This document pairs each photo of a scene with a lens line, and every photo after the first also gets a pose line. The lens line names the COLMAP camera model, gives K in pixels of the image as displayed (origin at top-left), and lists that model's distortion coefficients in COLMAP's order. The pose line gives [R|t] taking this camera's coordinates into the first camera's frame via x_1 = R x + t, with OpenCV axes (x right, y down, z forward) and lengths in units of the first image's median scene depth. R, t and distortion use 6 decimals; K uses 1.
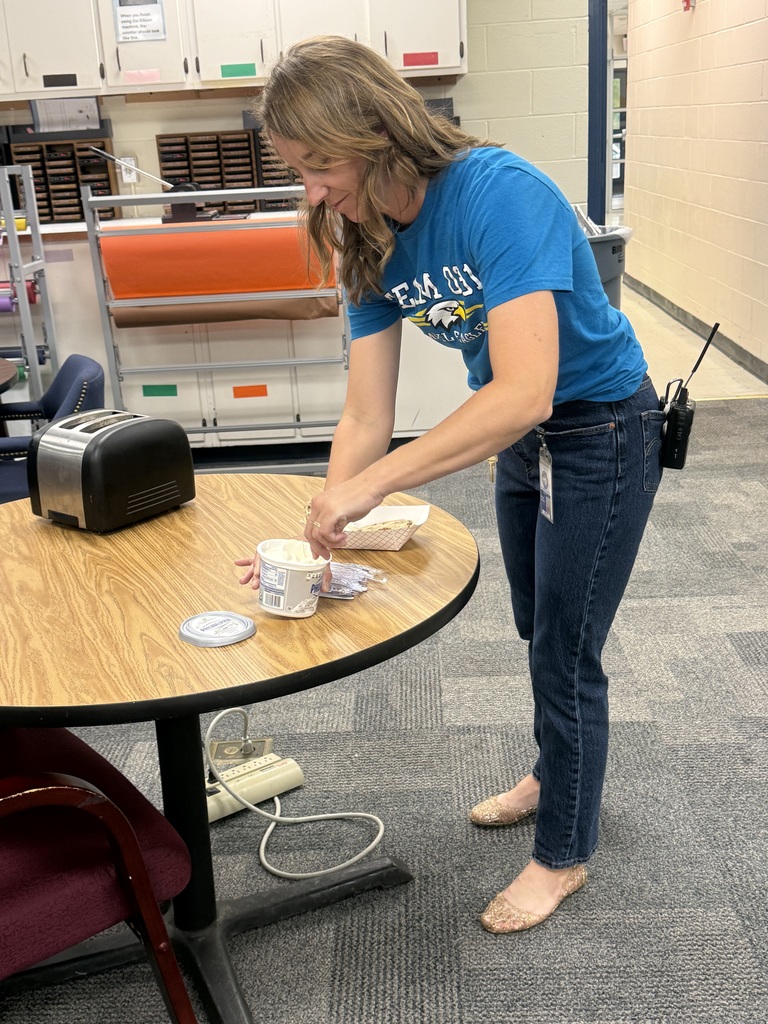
lens RADIAL K [[1232.0, 0, 383.0], [0, 1232.0, 517.4], [0, 0, 1]] dist [0.025787, 0.000000]
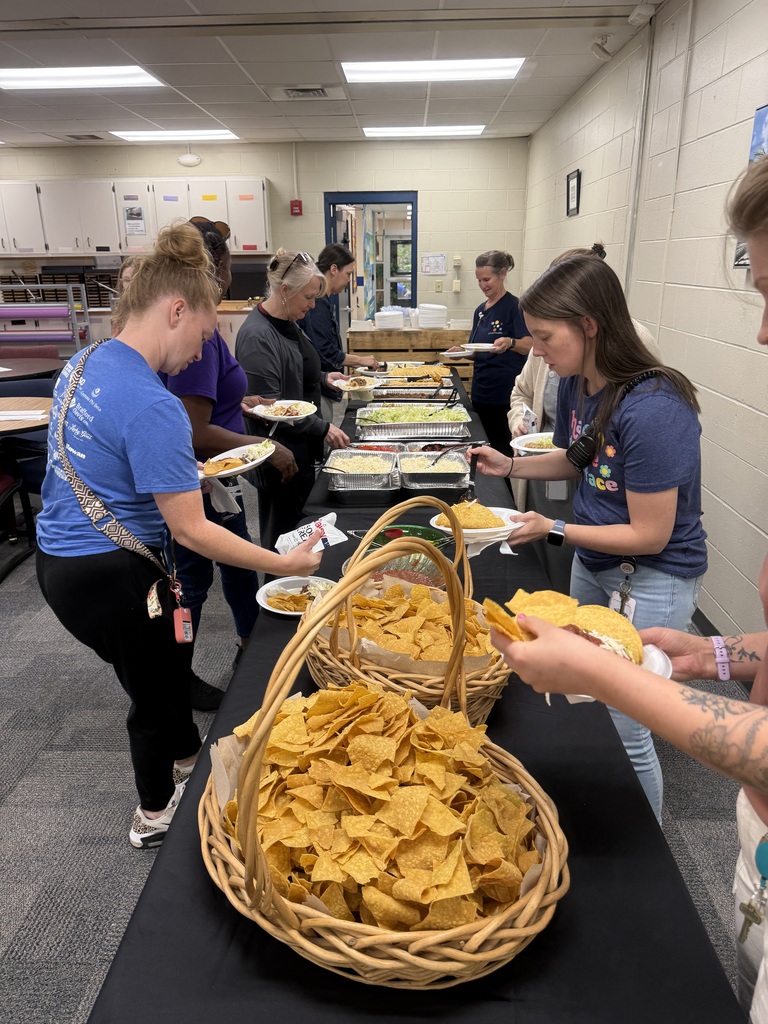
lens RADIAL K [[735.4, 0, 378.0], [0, 735.4, 509.6], [0, 0, 1]] dist [0.025560, -0.032903]
pose [[0.998792, 0.049068, -0.002766, 0.307592], [-0.049007, 0.998618, 0.018959, 0.104324], [0.003692, -0.018801, 0.999816, -0.458078]]
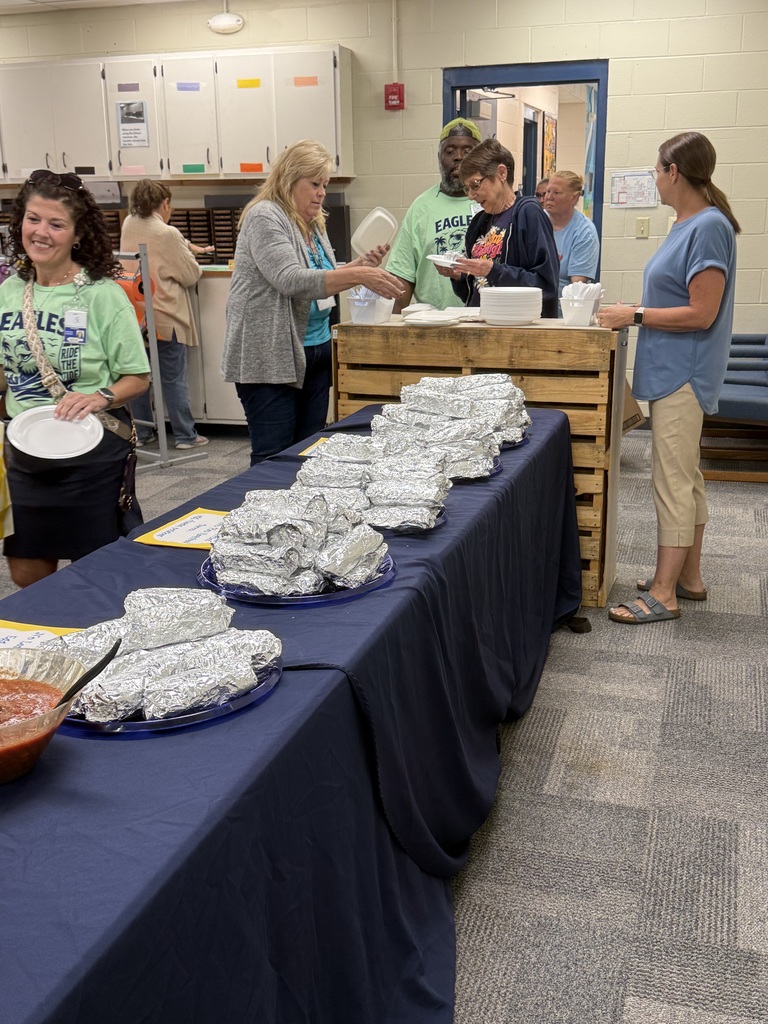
lens RADIAL K [[1150.9, 0, 372.8], [0, 1150.9, 512.4], [0, 0, 1]] dist [0.069942, 0.000000]
pose [[0.962545, 0.106664, -0.249257, 0.472591], [-0.115322, 0.993120, -0.020351, 0.048301], [0.245372, 0.048334, 0.968223, -0.262925]]
